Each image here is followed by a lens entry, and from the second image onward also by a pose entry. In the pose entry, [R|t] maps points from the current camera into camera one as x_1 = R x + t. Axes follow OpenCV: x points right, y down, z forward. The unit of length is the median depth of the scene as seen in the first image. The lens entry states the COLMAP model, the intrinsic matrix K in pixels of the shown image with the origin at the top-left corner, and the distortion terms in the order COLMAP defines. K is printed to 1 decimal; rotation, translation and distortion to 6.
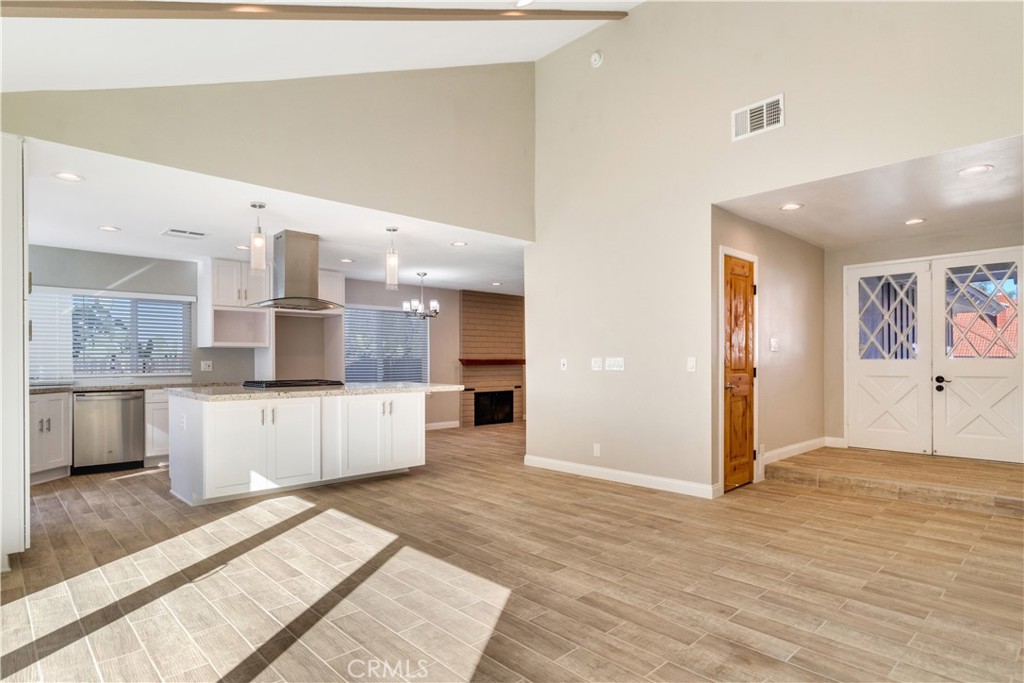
lens RADIAL K [[554.2, 0, 509.8], [0, 554.2, 359.1], [0, 0, 1]] dist [0.004323, 0.000269]
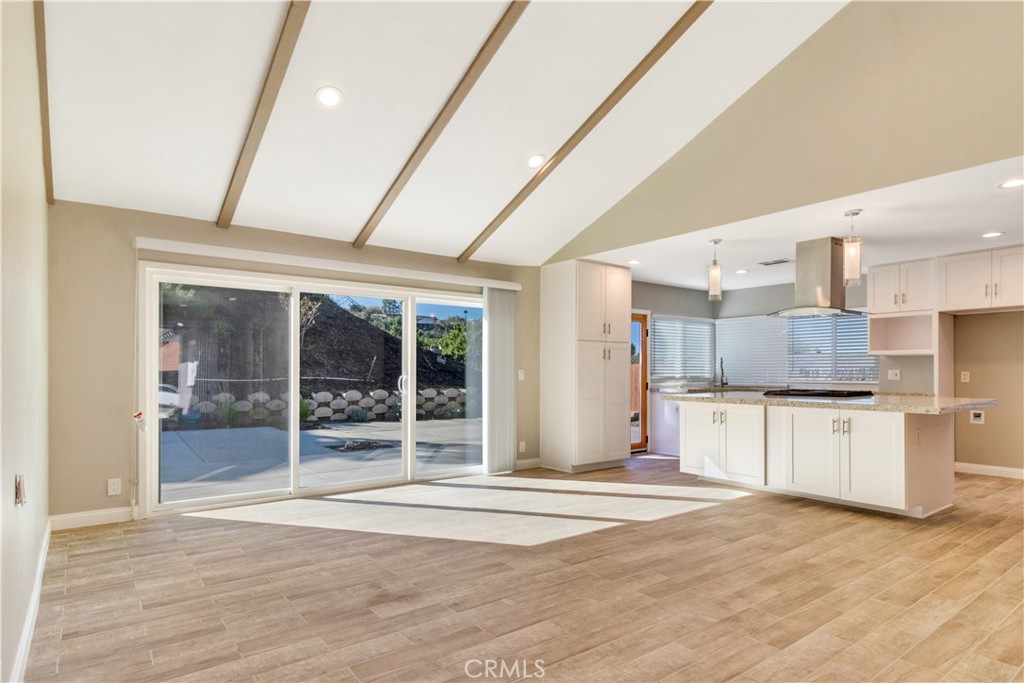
lens RADIAL K [[569.4, 0, 507.6], [0, 569.4, 372.7], [0, 0, 1]] dist [-0.001633, -0.001075]
pose [[-0.116640, 0.006726, -0.993151, 0.744692], [0.006599, 0.999960, 0.005997, -0.002274], [0.993152, -0.005854, -0.116680, 0.623137]]
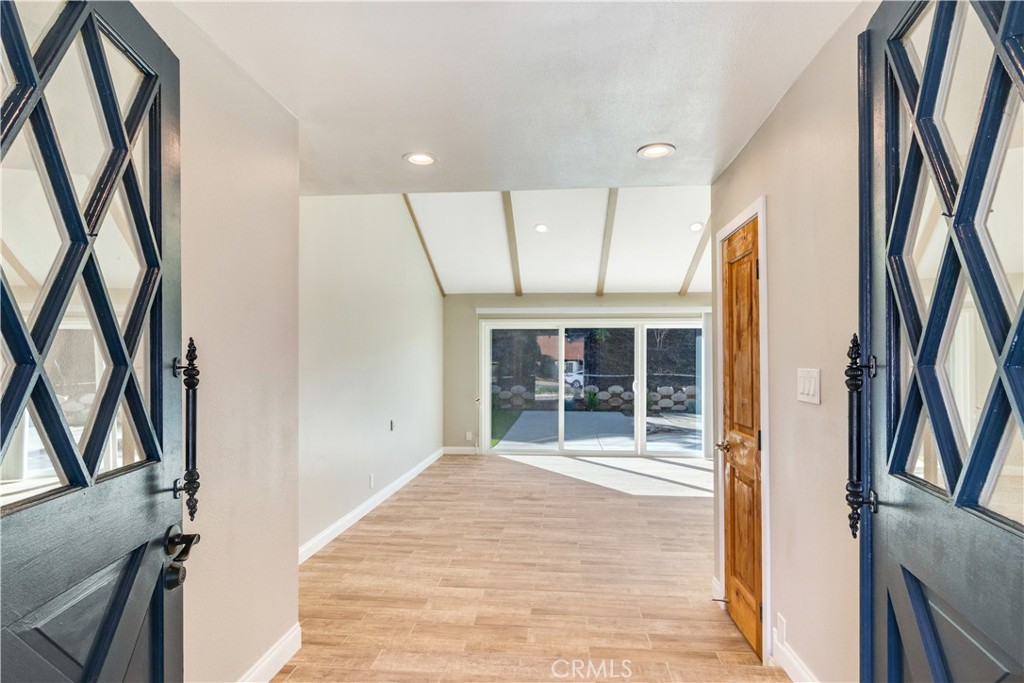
lens RADIAL K [[554.2, 0, 509.8], [0, 554.2, 359.1], [0, 0, 1]] dist [0.004323, 0.000269]
pose [[-0.753739, 0.001040, -0.657174, 0.949391], [0.006207, 0.999965, -0.005536, -0.046820], [0.657145, -0.008252, -0.753719, 1.256282]]
